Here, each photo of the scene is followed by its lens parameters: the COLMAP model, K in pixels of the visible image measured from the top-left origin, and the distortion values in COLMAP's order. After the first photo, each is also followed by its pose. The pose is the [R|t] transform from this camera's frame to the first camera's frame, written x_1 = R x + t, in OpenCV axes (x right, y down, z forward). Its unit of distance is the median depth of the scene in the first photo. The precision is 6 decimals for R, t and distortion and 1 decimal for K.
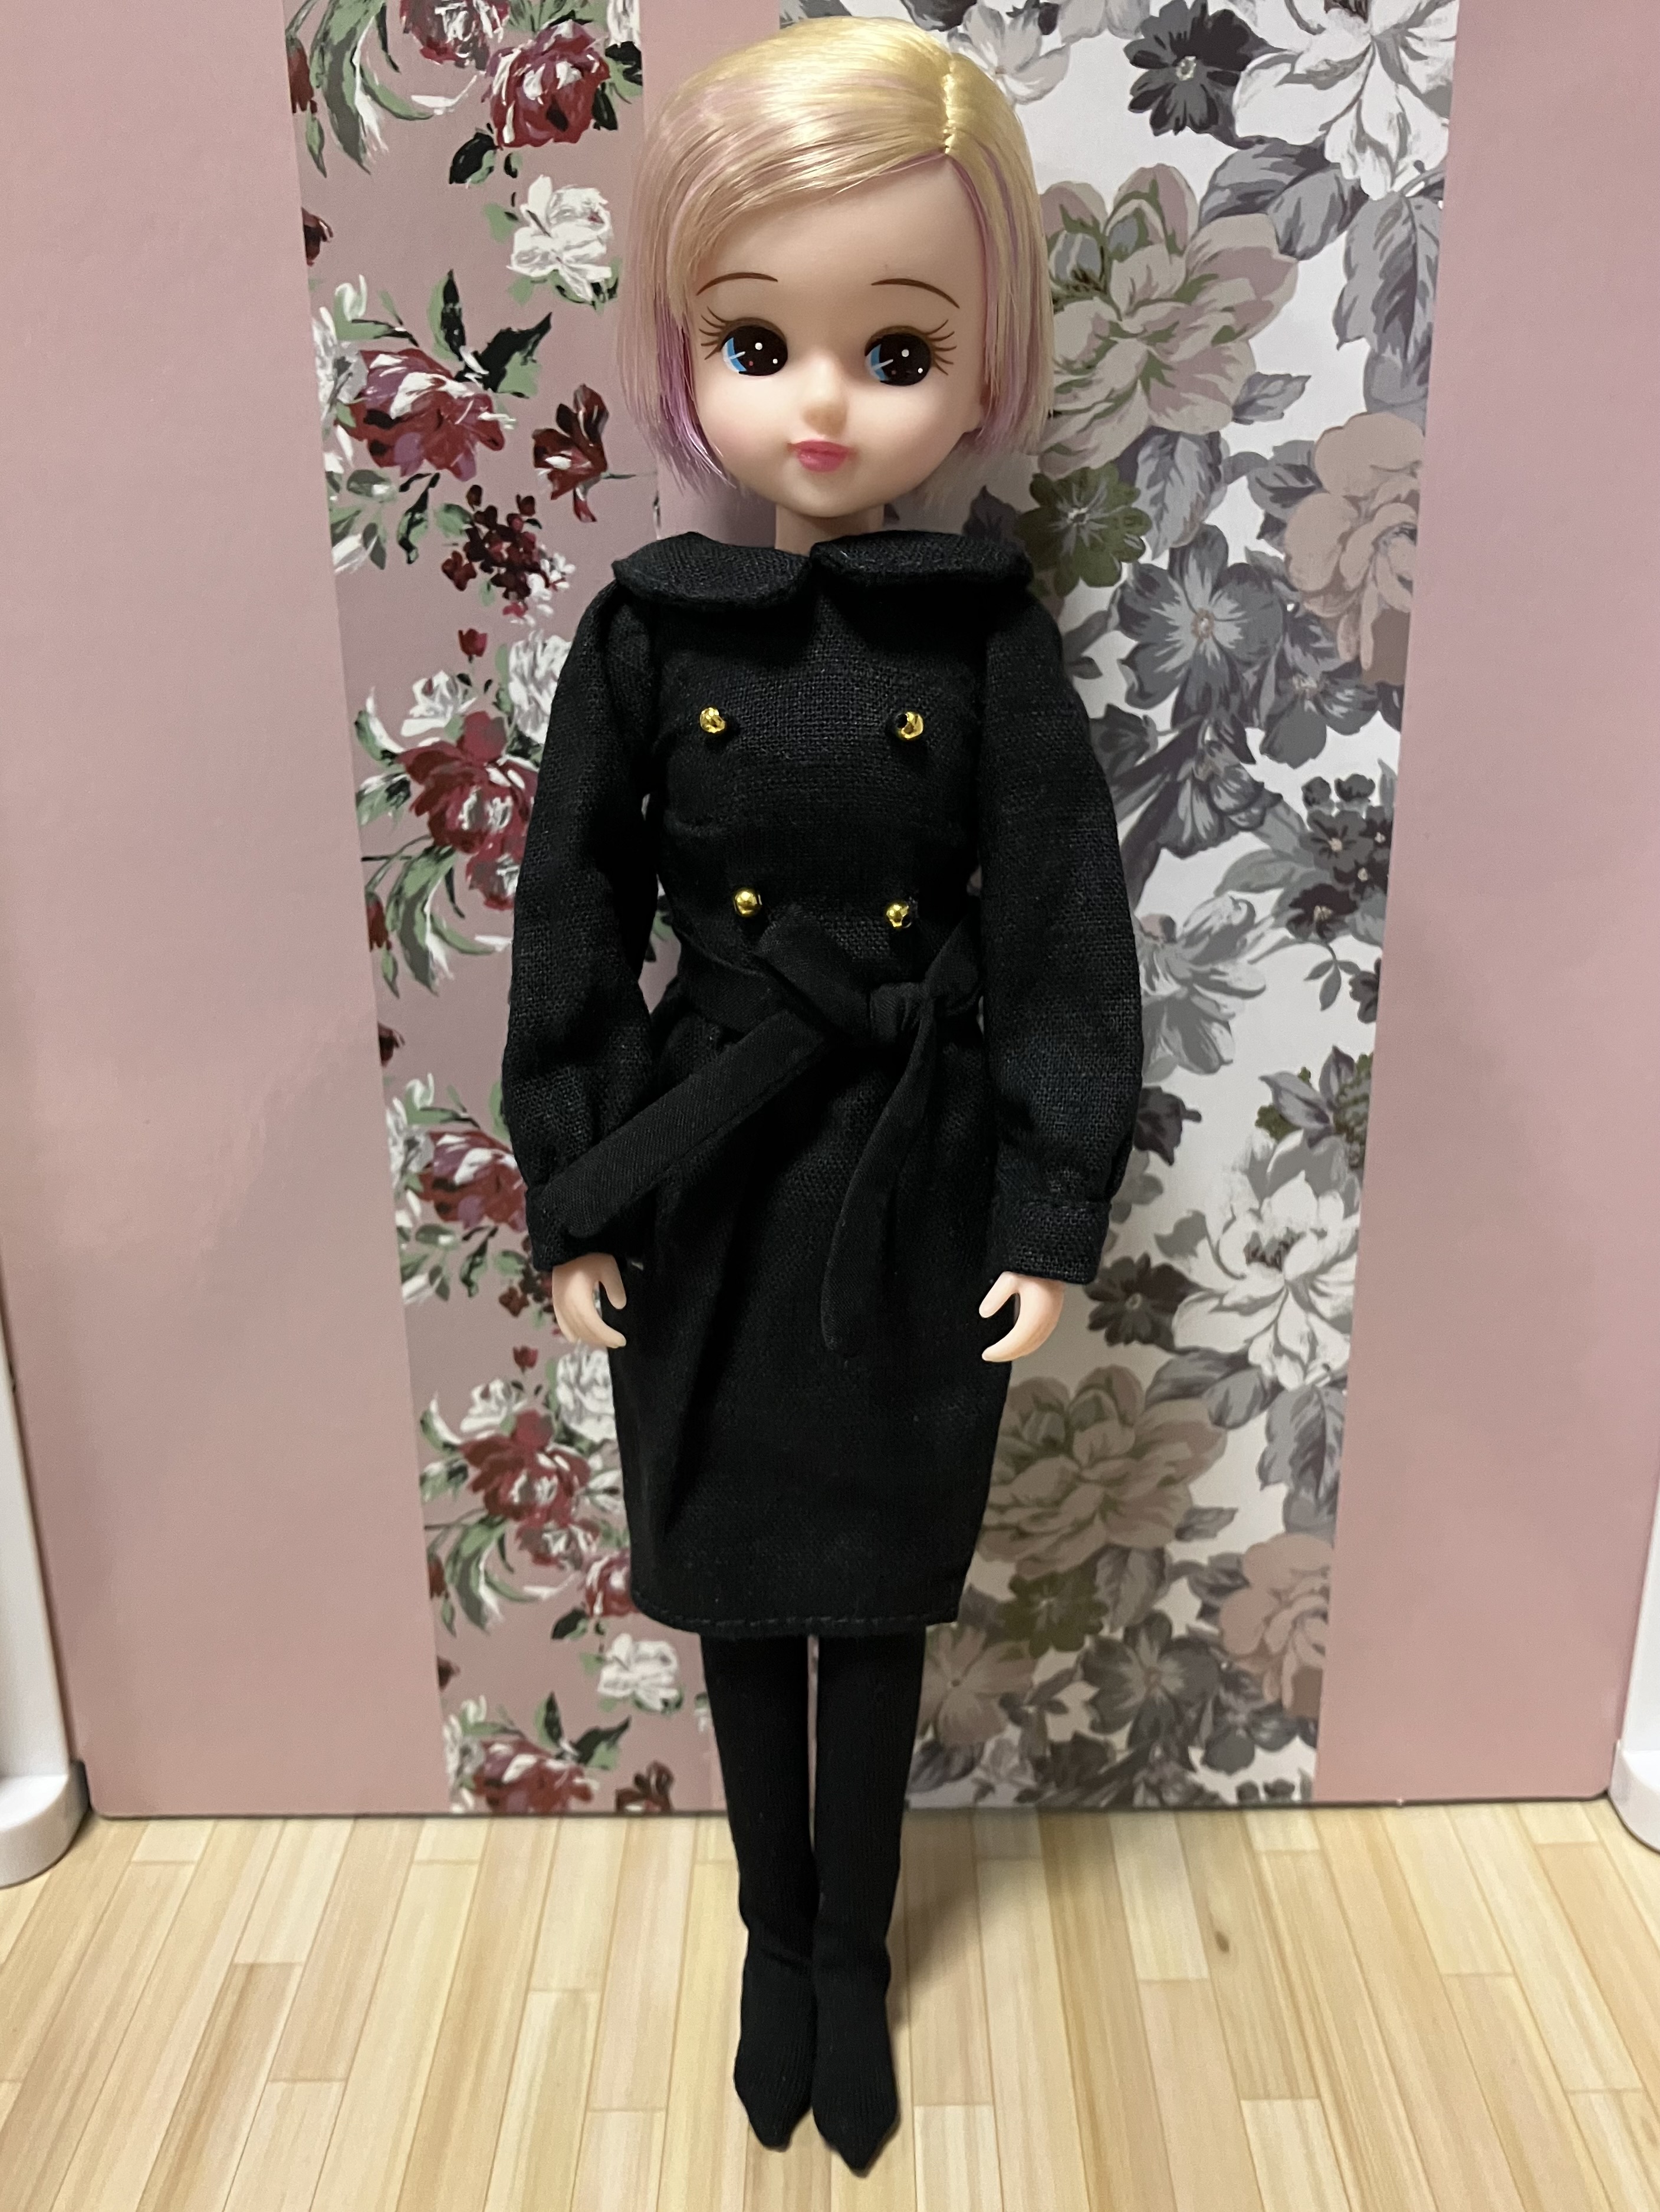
lens RADIAL K [[1833.4, 0, 860.7], [0, 1833.4, 1104.7], [0, 0, 1]] dist [0.002533, -0.094859]
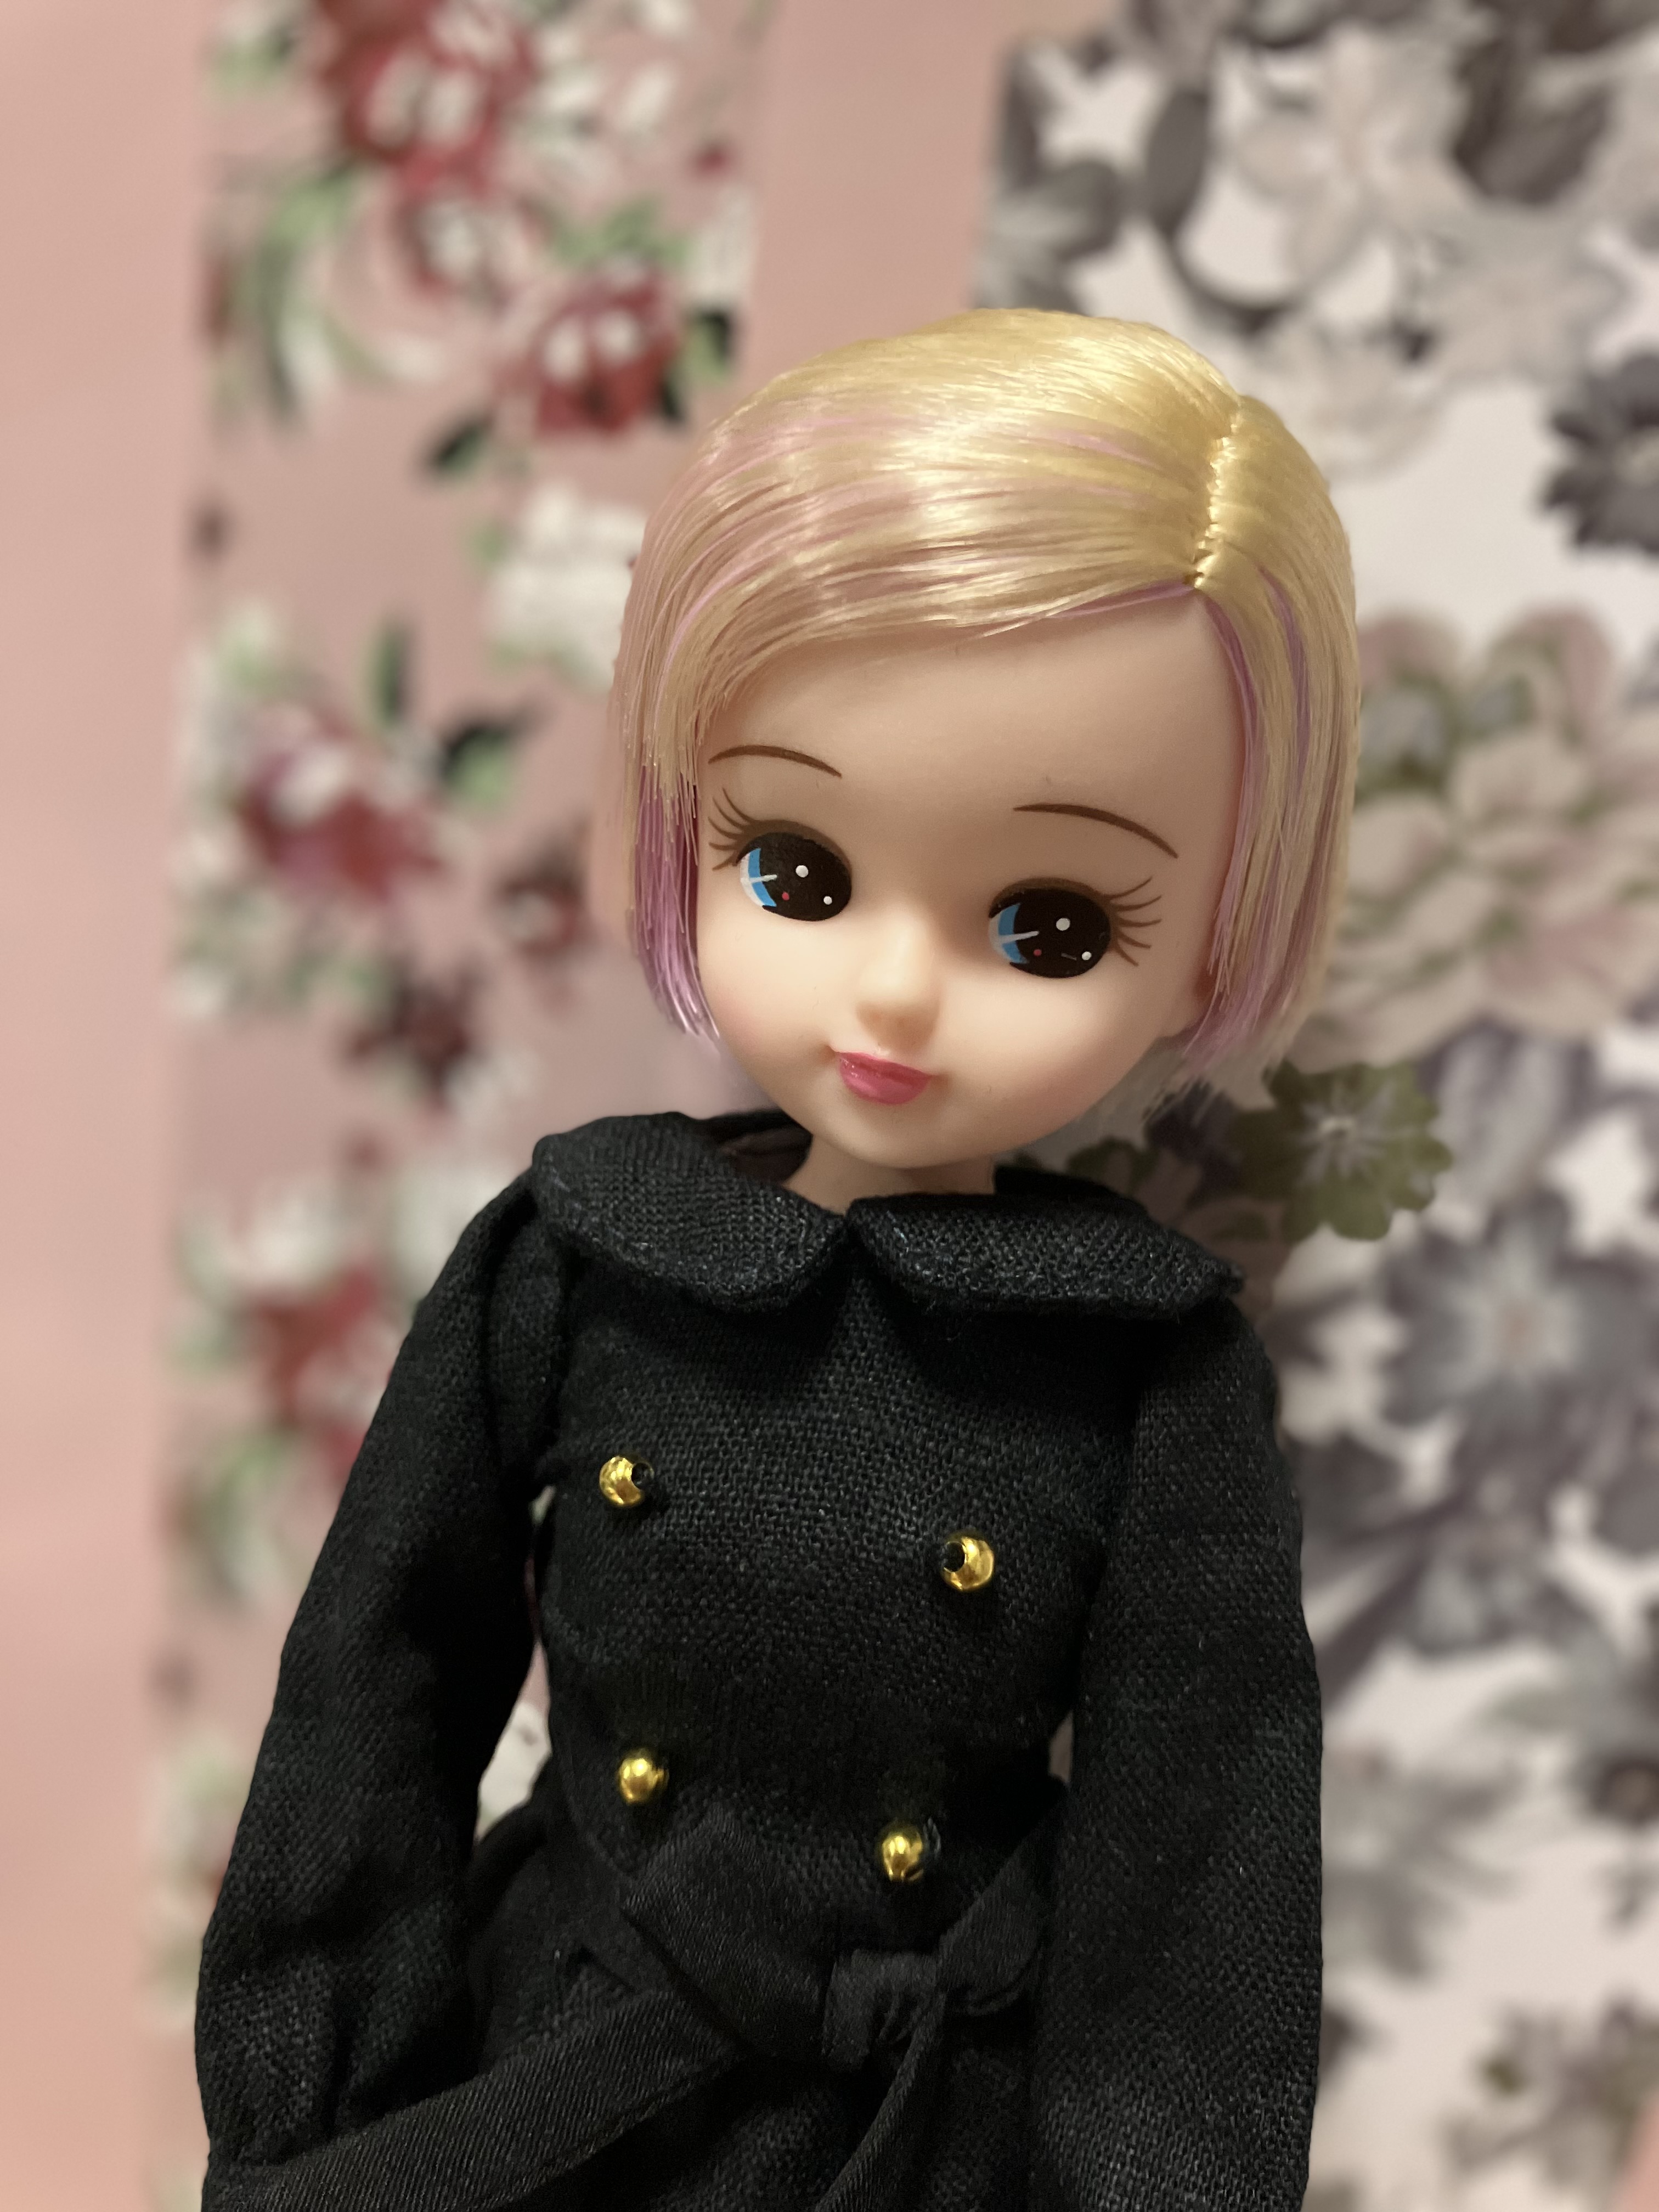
lens RADIAL K [[1789.8, 0, 829.5], [0, 1789.8, 1106.0], [0, 0, 1]] dist [0.030292, -0.103065]
pose [[0.978552, 0.166261, -0.121625, 0.027346], [-0.177144, 0.980519, -0.084869, -0.273494], [0.105145, 0.104594, 0.988941, 0.431091]]
